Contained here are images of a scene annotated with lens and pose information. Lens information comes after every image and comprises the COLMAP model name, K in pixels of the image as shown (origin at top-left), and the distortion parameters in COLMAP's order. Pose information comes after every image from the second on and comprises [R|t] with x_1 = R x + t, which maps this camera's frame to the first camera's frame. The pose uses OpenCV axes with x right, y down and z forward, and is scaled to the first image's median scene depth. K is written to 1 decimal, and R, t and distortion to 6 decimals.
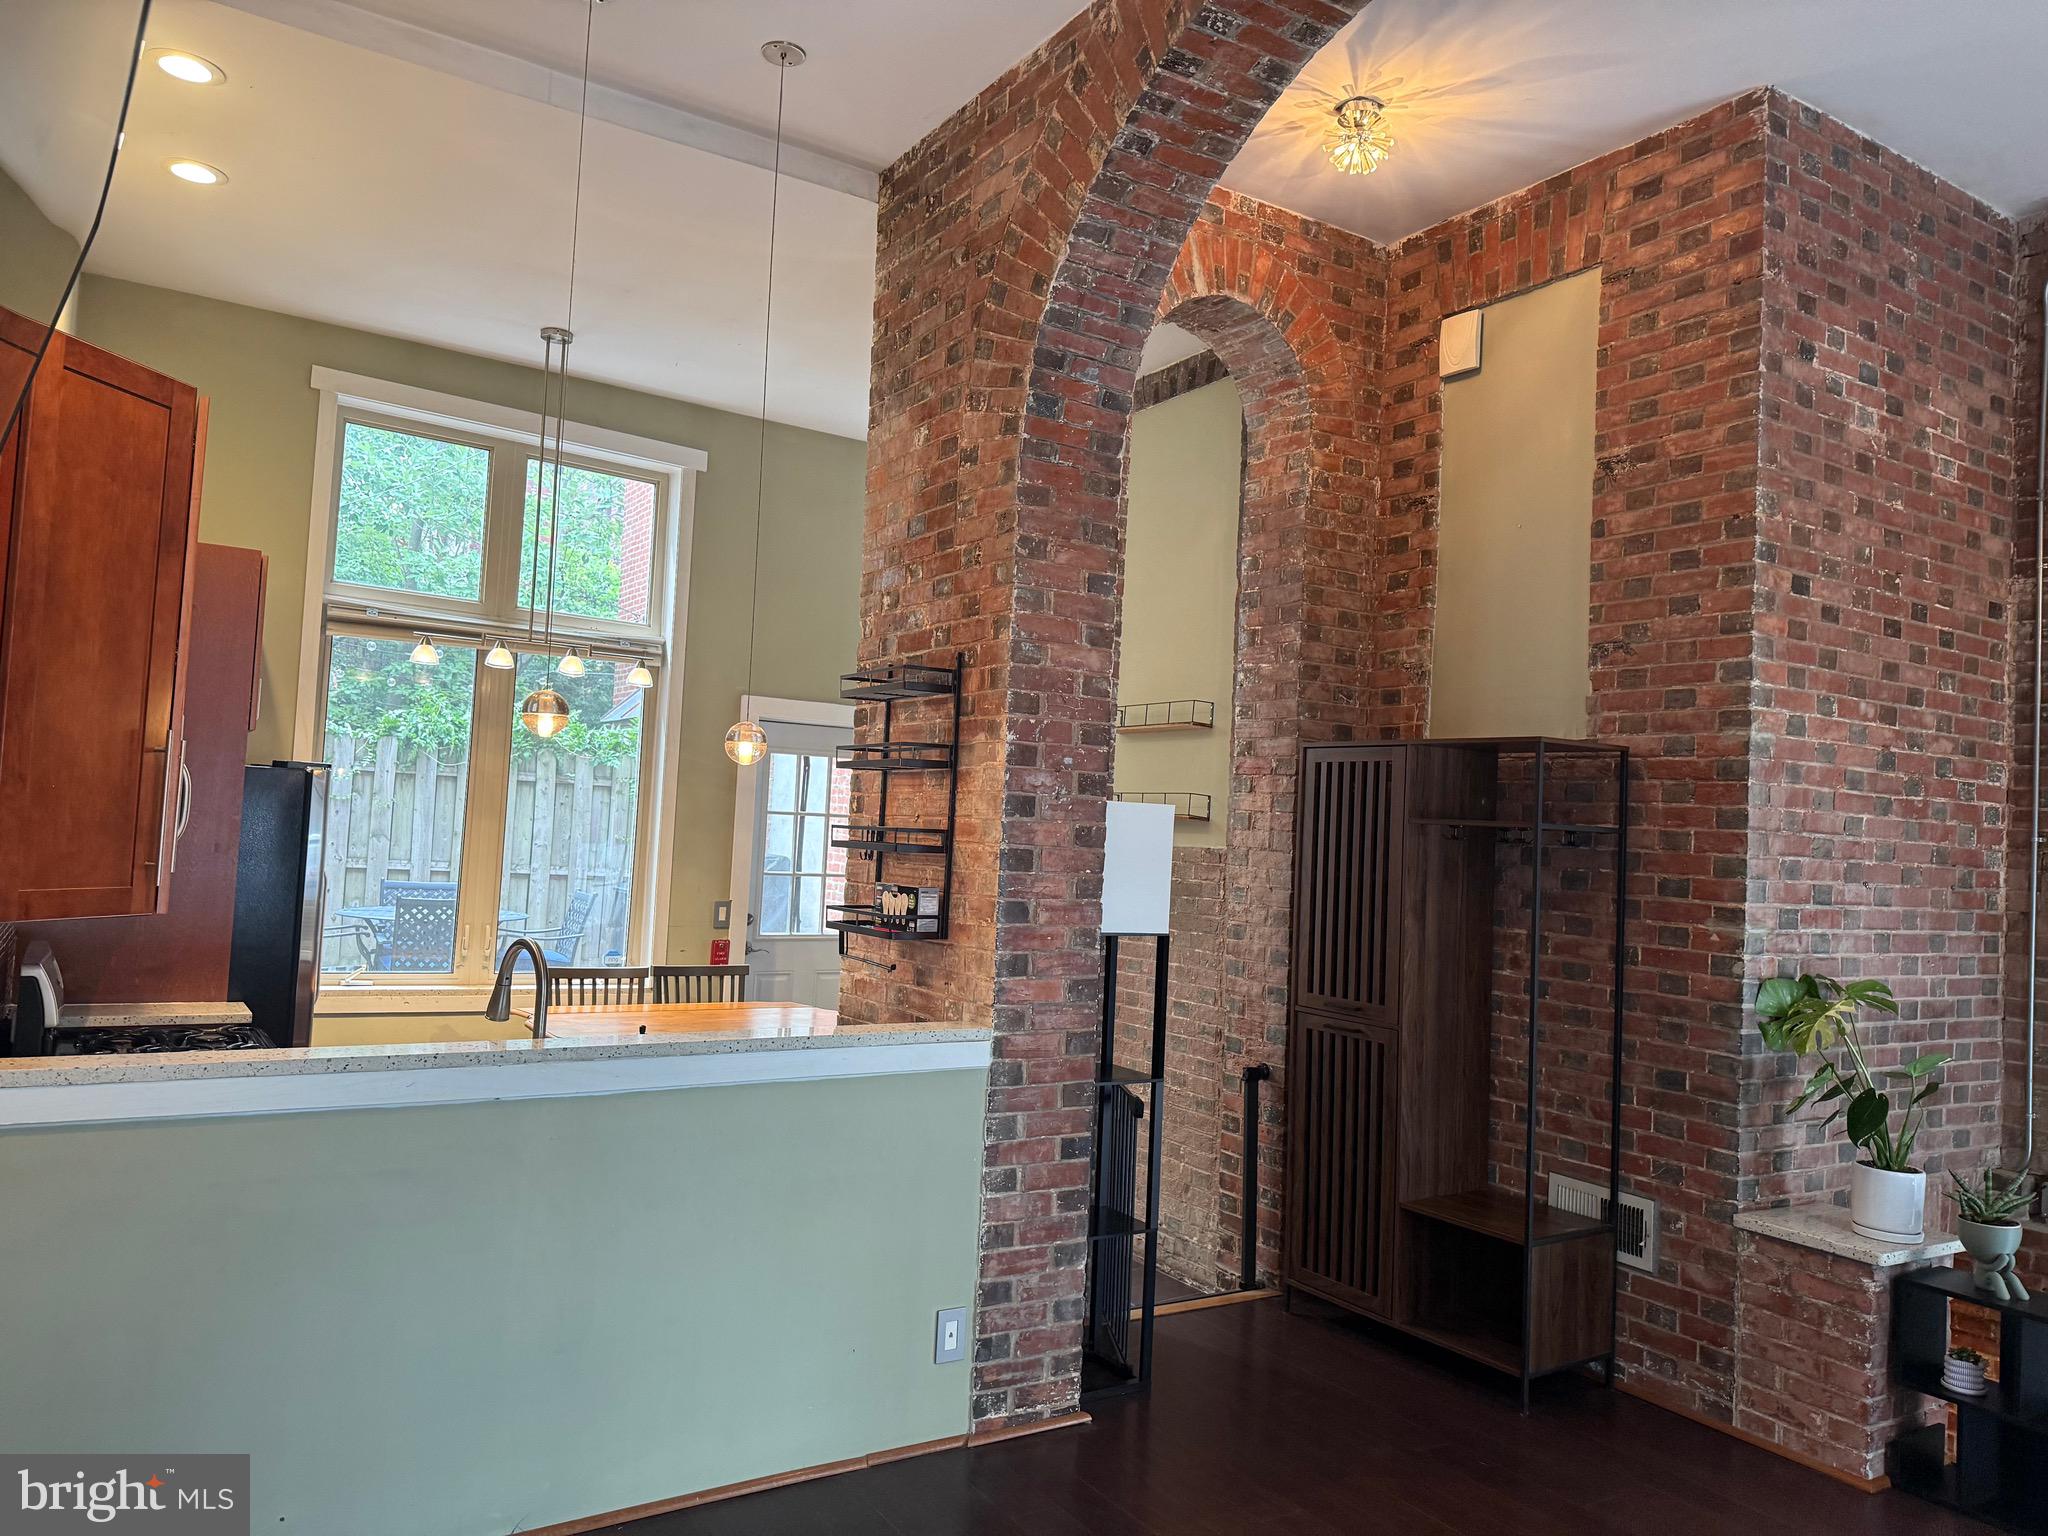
lens RADIAL K [[1432.1, 0, 1026.9], [0, 1432.1, 757.0], [0, 0, 1]] dist [0.086597, -0.117382]
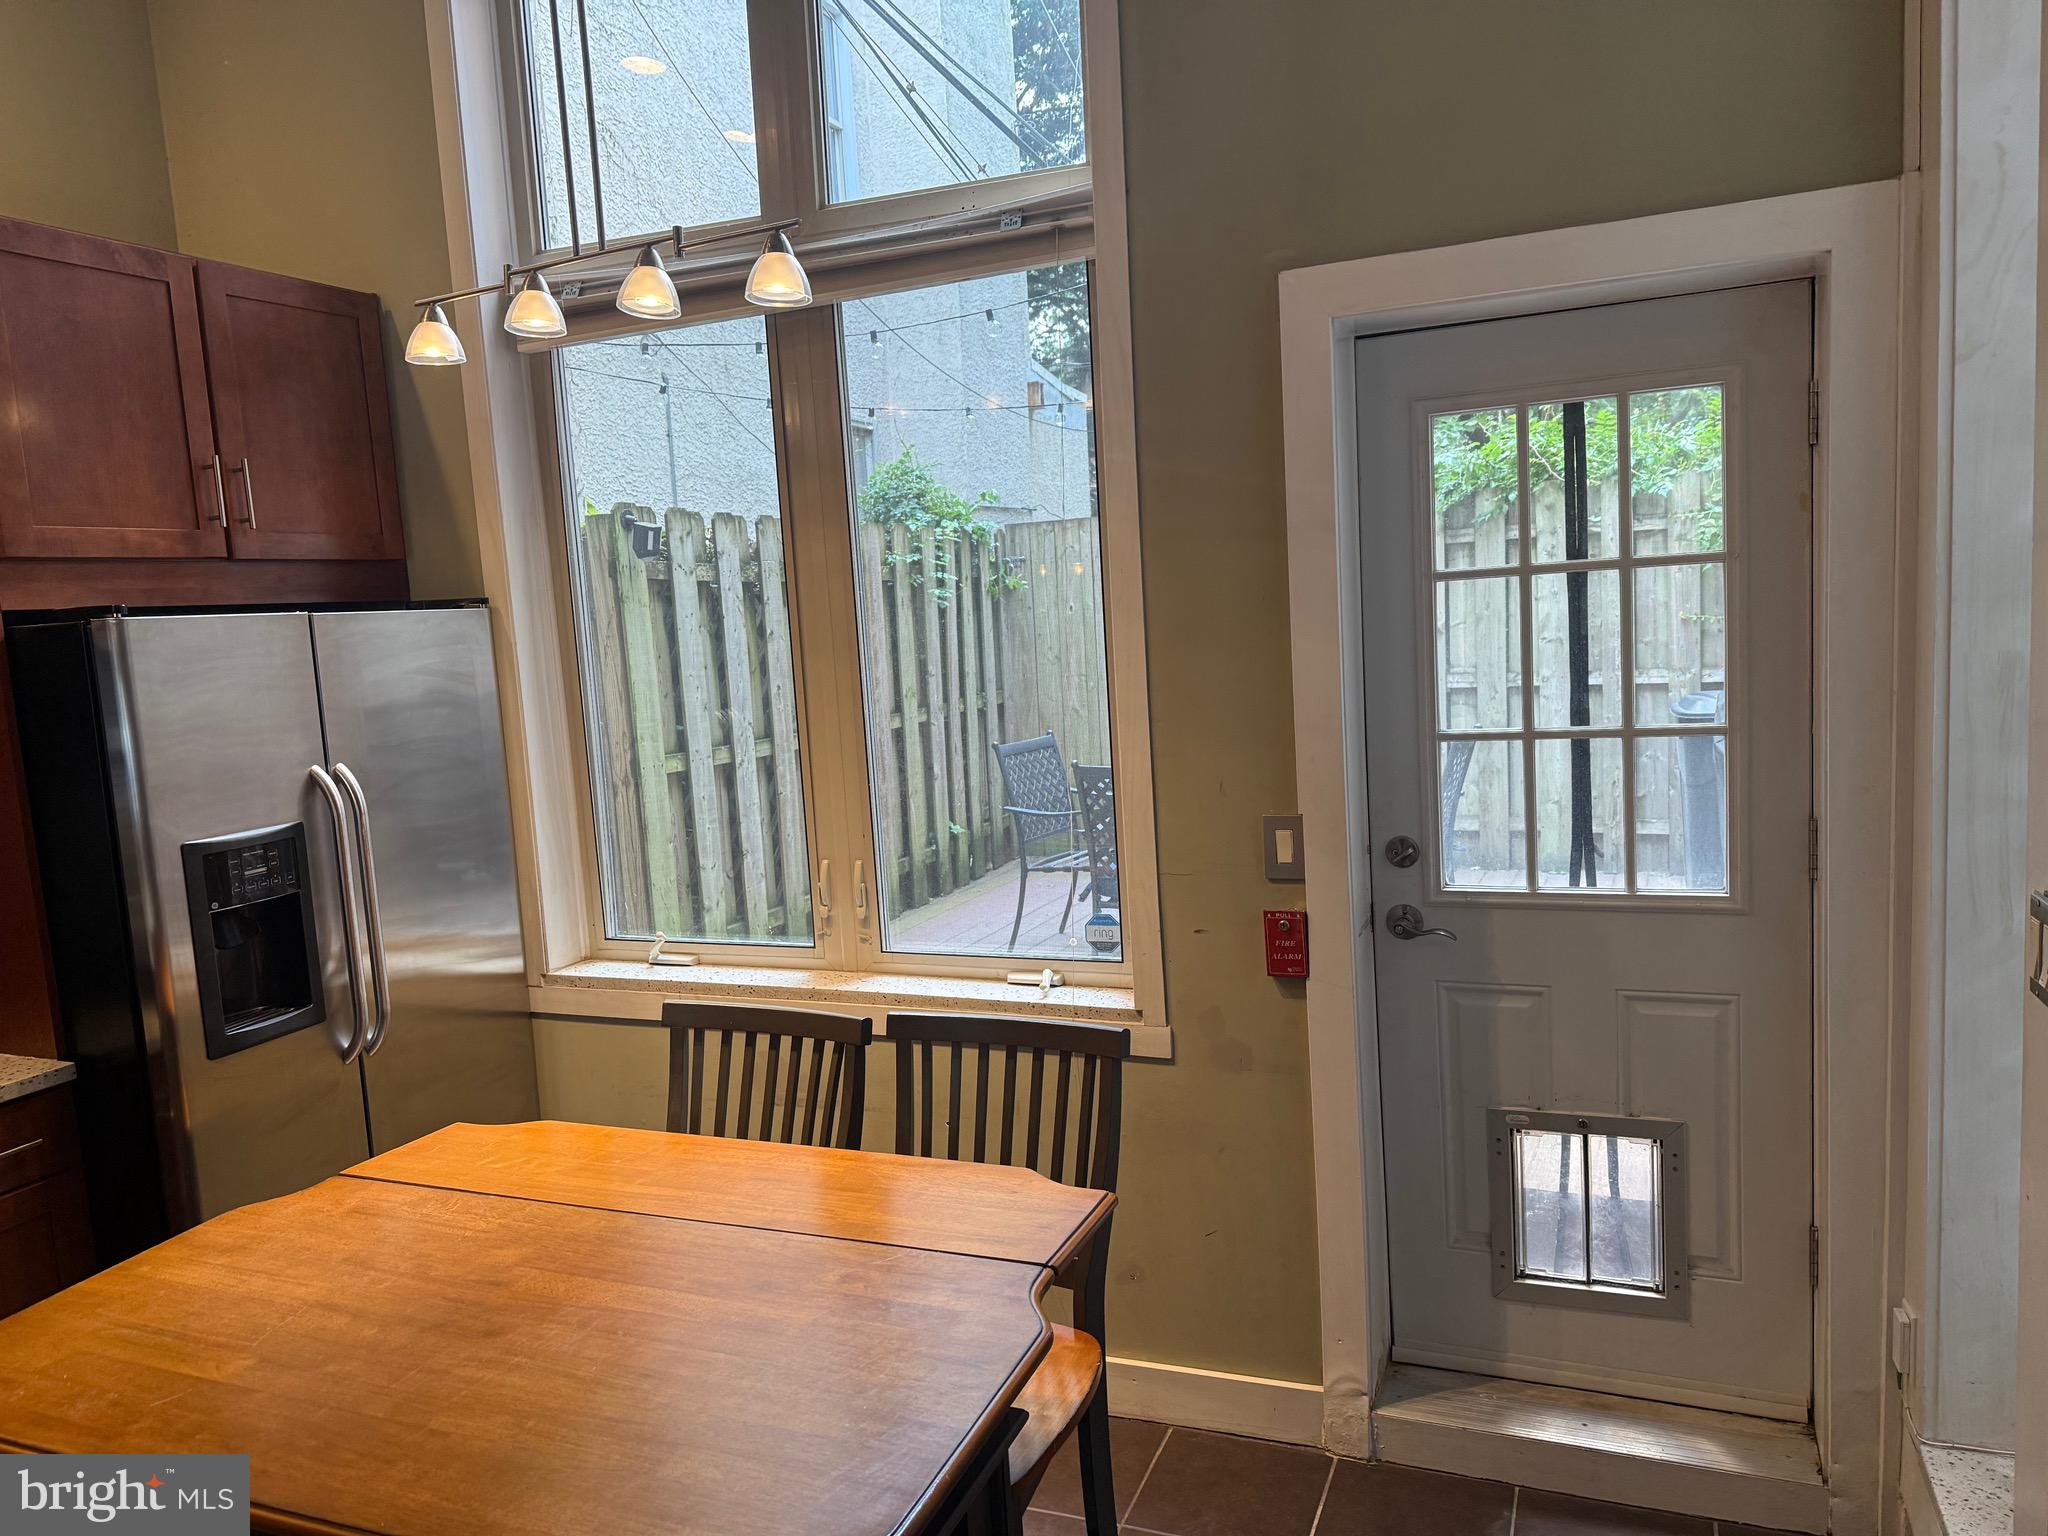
lens RADIAL K [[1432.1, 0, 1027.3], [0, 1432.1, 777.2], [0, 0, 1]] dist [0.086597, -0.117382]
pose [[0.573613, 0.009308, -0.819074, 0.133718], [0.132629, 0.985686, 0.104083, 0.069473], [0.808318, -0.168336, 0.564167, 1.286932]]
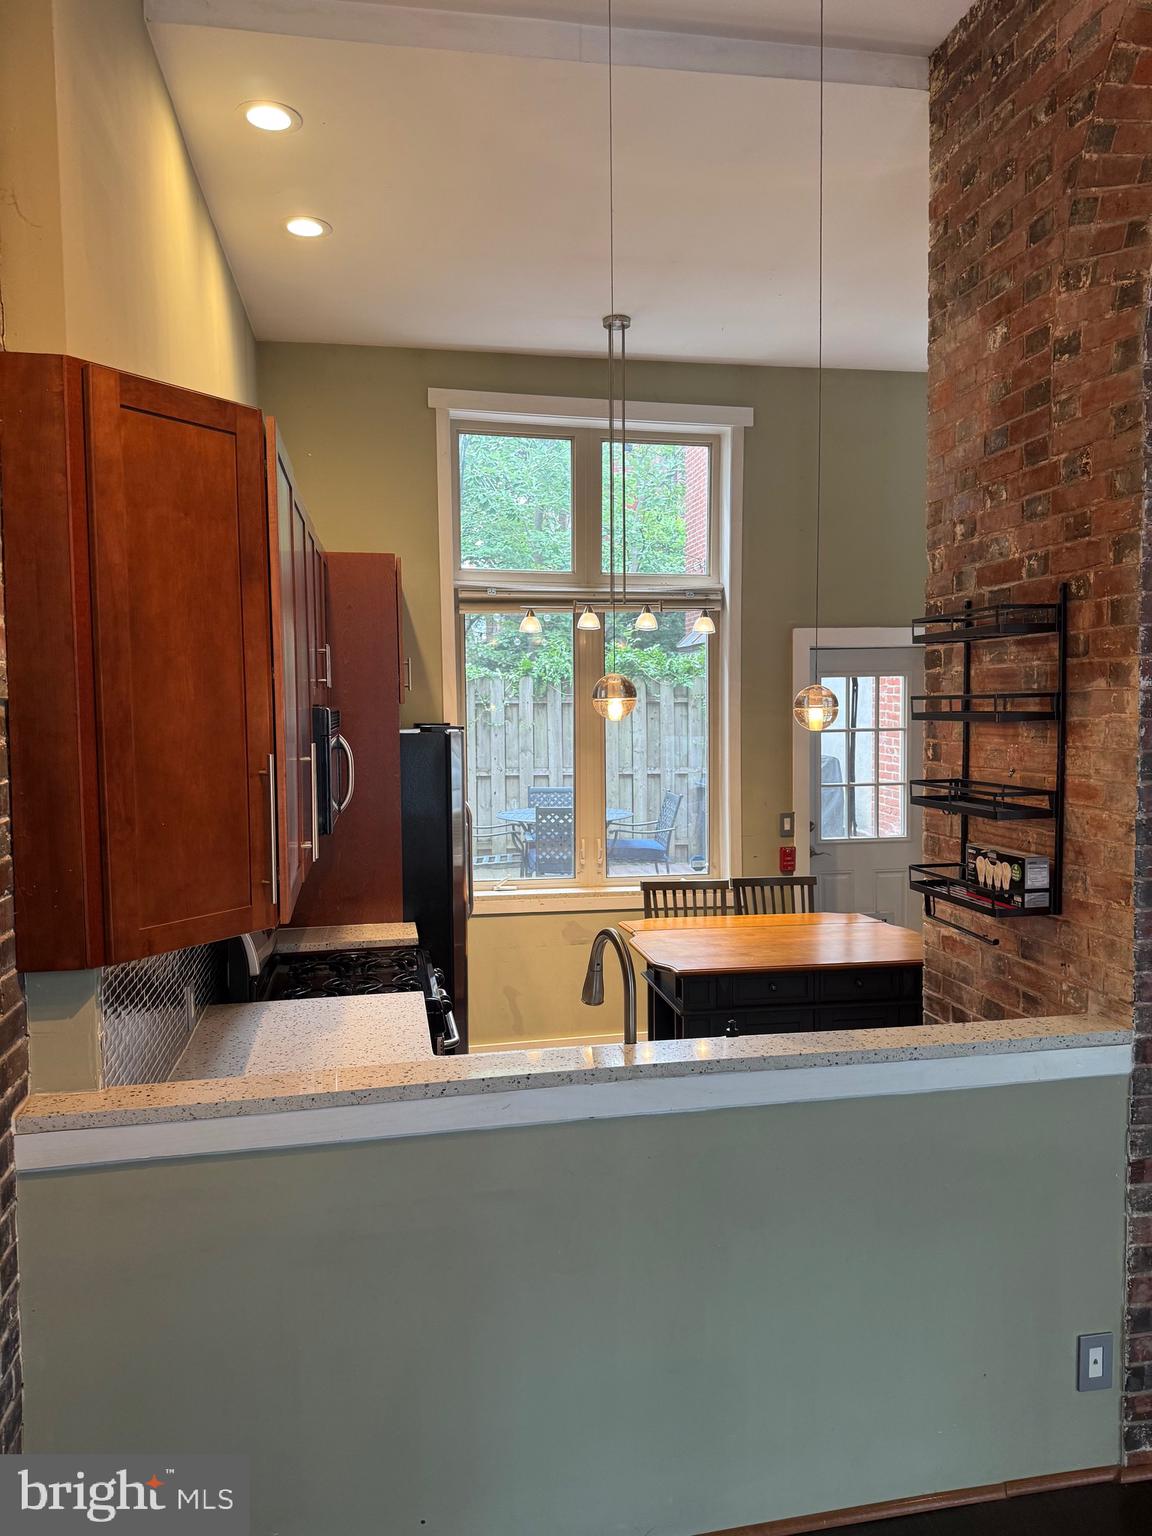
lens RADIAL K [[1074.1, 0, 560.3], [0, 1074.1, 777.9], [0, 0, 1]] dist [0.086597, -0.117382]
pose [[0.918797, -0.033186, -0.393332, -0.071852], [0.077945, 0.992093, 0.098371, -0.045190], [0.386957, -0.121041, 0.914119, 0.275481]]
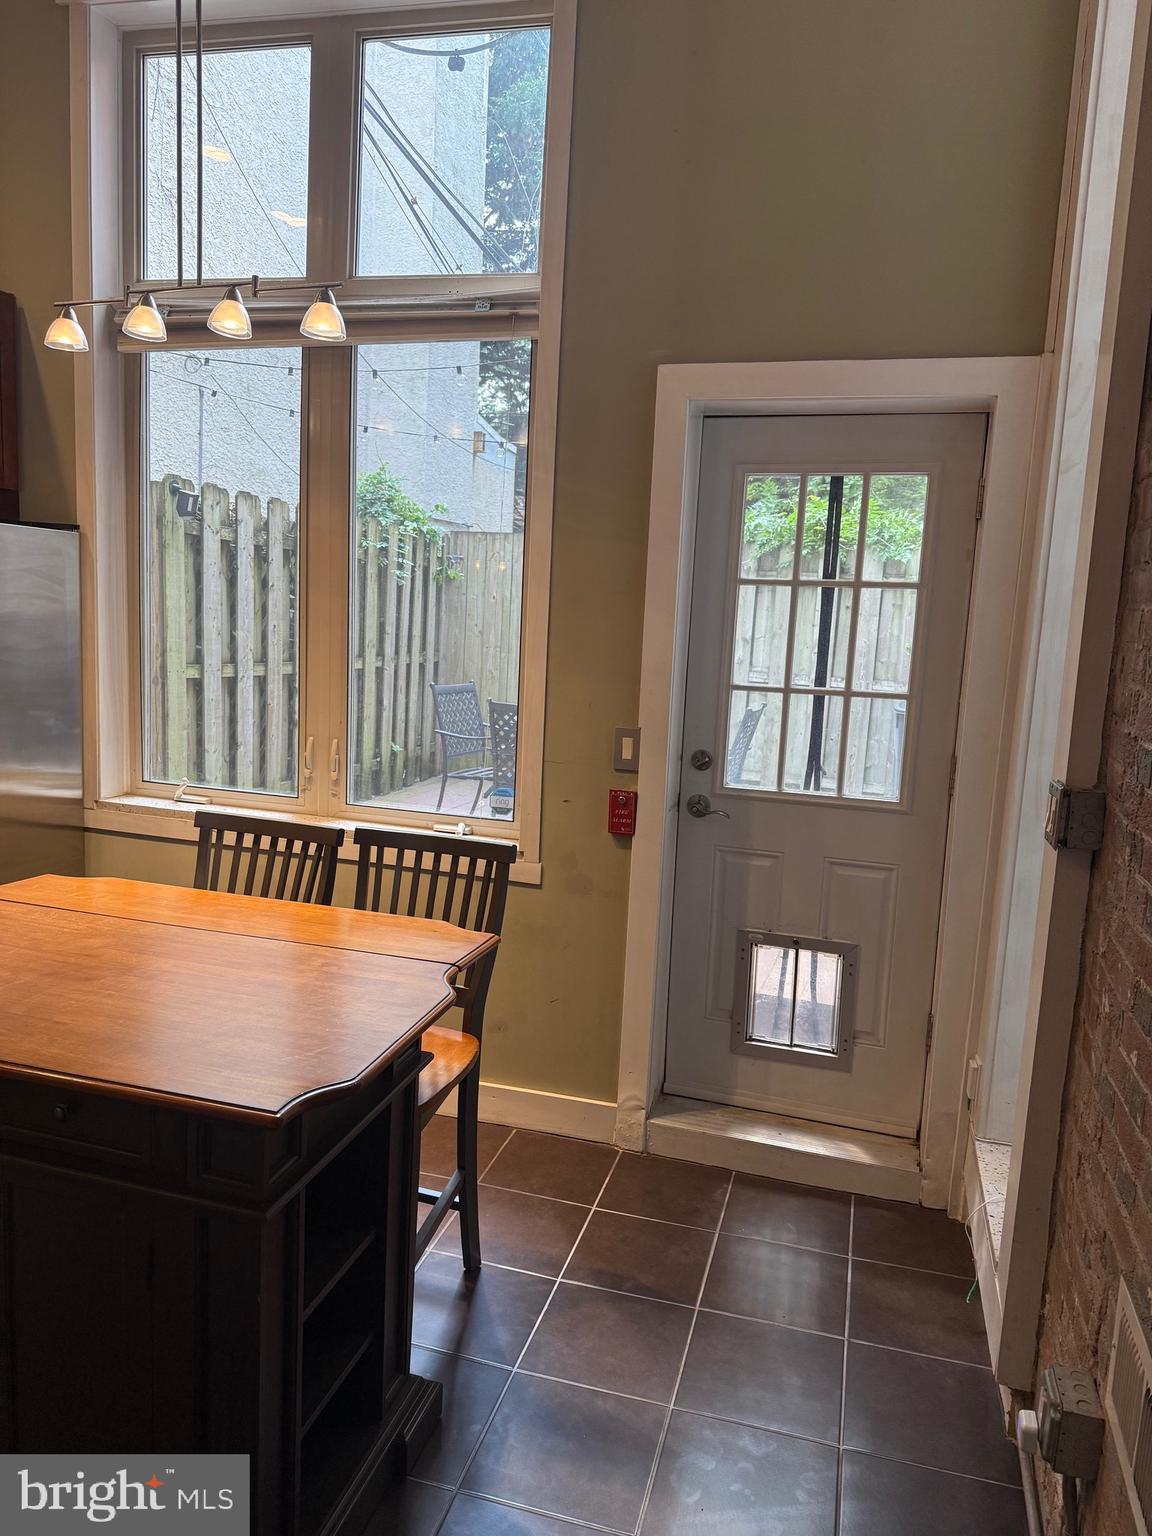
lens RADIAL K [[1074.1, 0, 575.1], [0, 1074.1, 766.6], [0, 0, 1]] dist [0.086597, -0.117382]
pose [[0.664866, 0.084963, -0.742114, 0.197944], [0.026900, 0.990142, 0.137460, 0.096159], [0.746478, -0.111356, 0.656027, 1.226041]]
